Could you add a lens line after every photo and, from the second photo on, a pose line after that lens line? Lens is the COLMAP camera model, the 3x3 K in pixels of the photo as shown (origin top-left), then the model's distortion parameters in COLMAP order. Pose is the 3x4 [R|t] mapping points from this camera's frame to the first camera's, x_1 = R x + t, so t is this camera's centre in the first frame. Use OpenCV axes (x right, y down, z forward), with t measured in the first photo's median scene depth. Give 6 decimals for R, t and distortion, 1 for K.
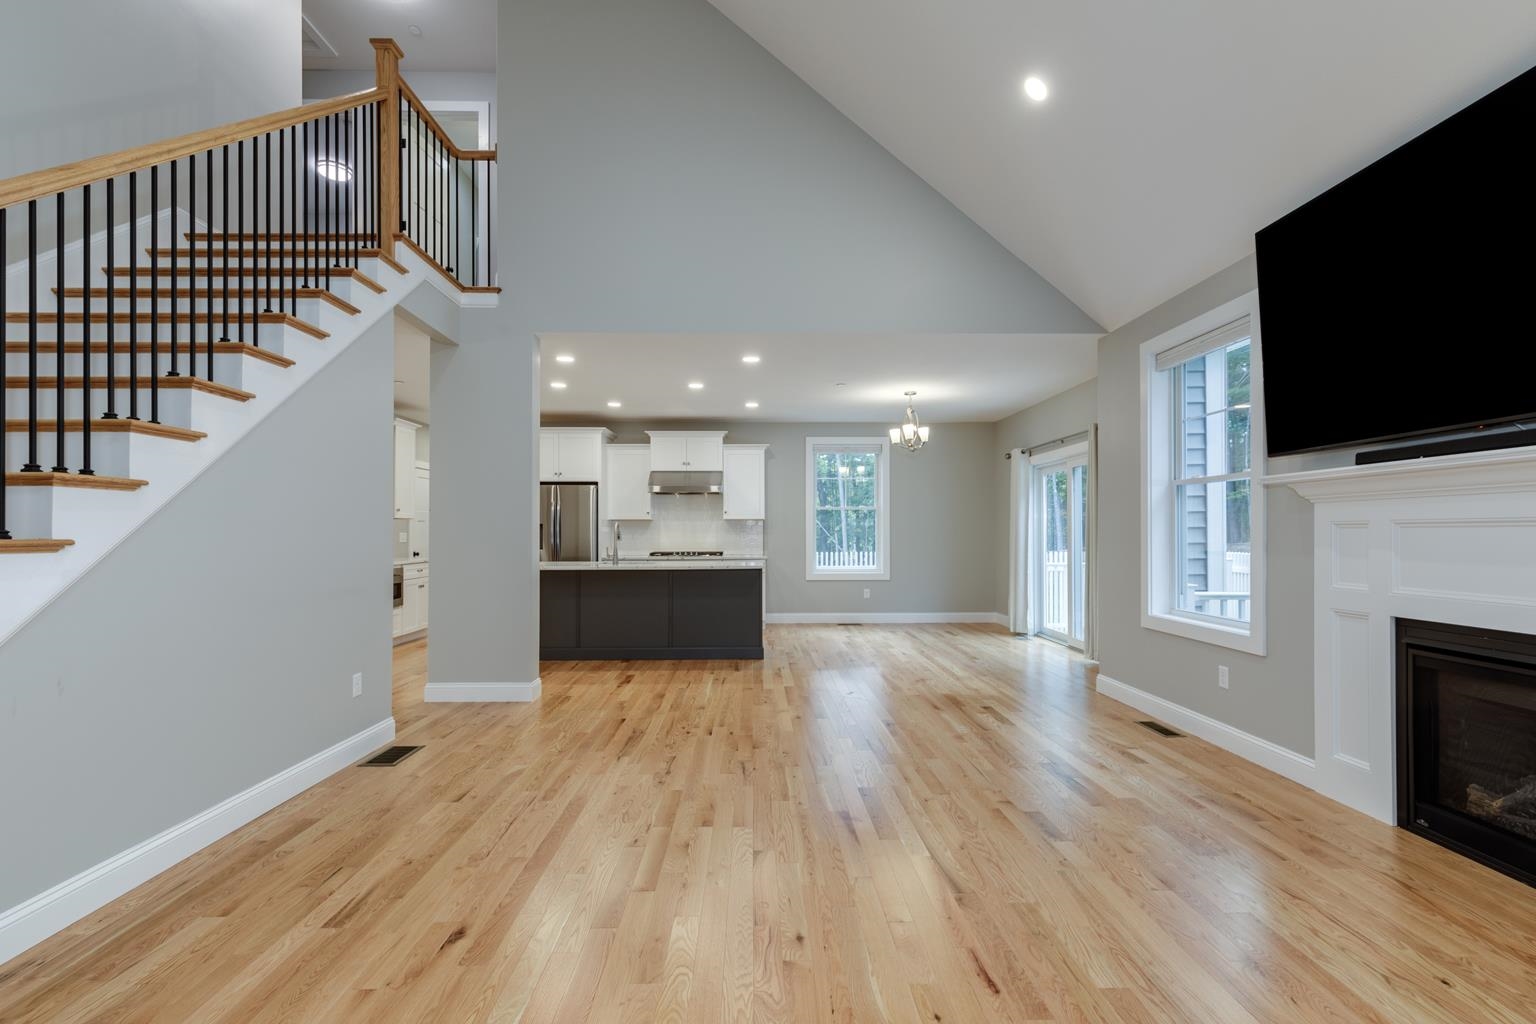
lens RADIAL K [[691.5, 0, 762.3], [0, 691.5, 530.3], [0, 0, 1]] dist [-0.000717, -0.000474]
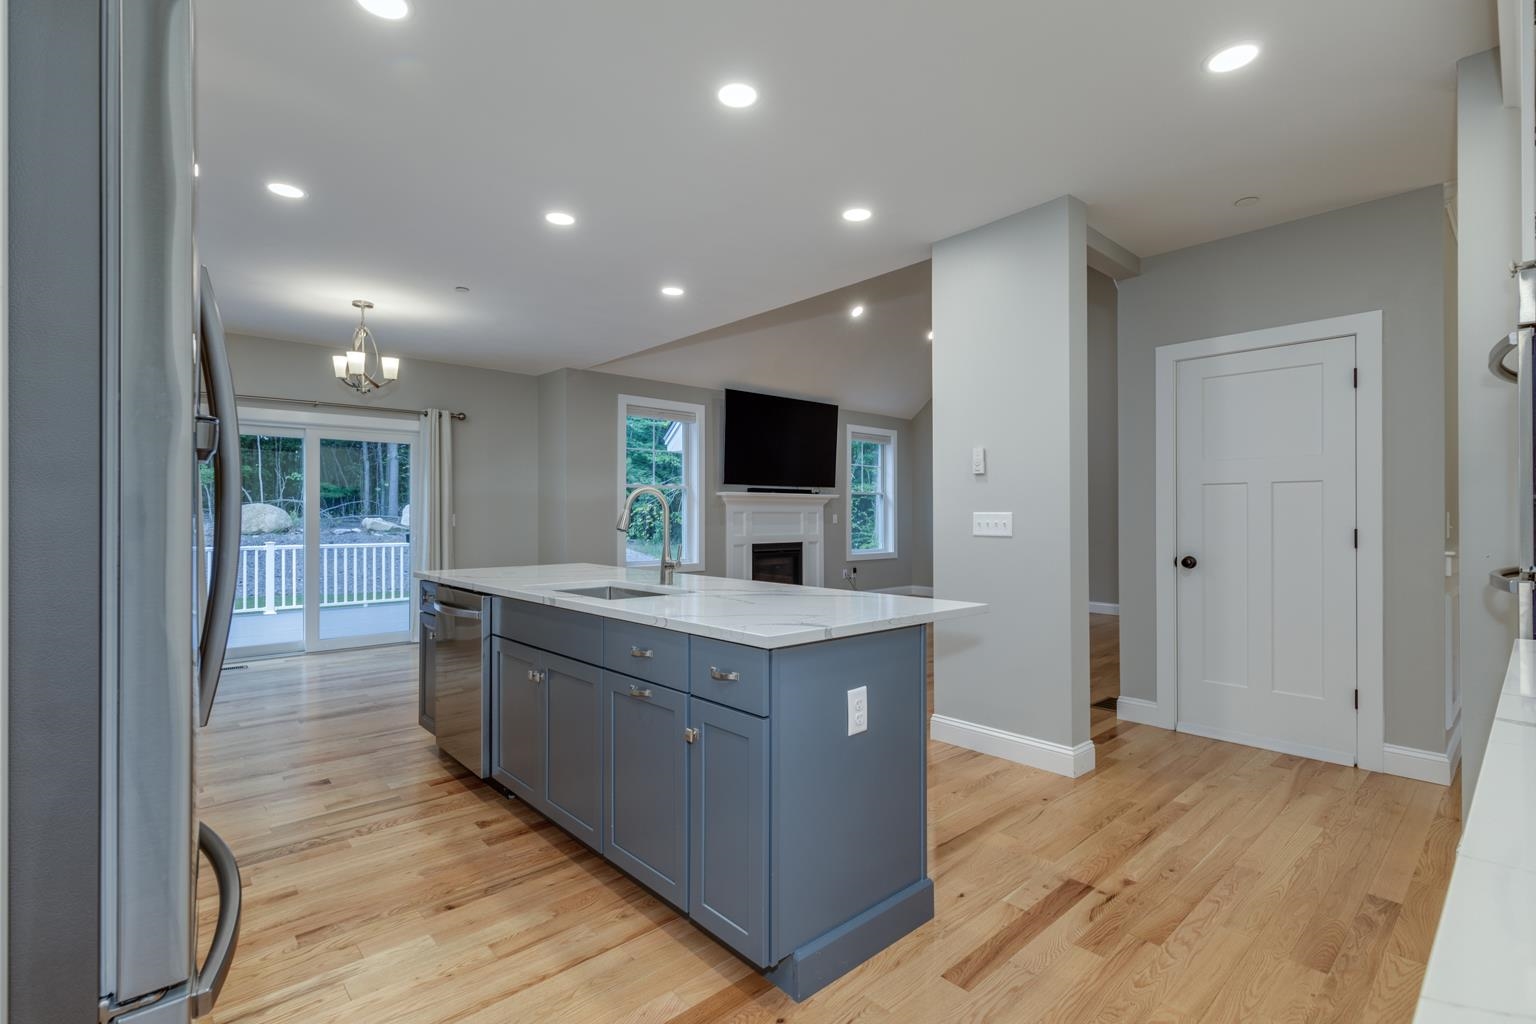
lens RADIAL K [[697.9, 0, 775.7], [0, 697.9, 515.4], [0, 0, 1]] dist [-0.001179, -0.000010]
pose [[-0.666004, -0.000943, 0.745948, -0.784796], [-0.002433, 0.999997, -0.000909, 0.002554], [-0.745944, -0.002420, -0.666004, 1.647693]]
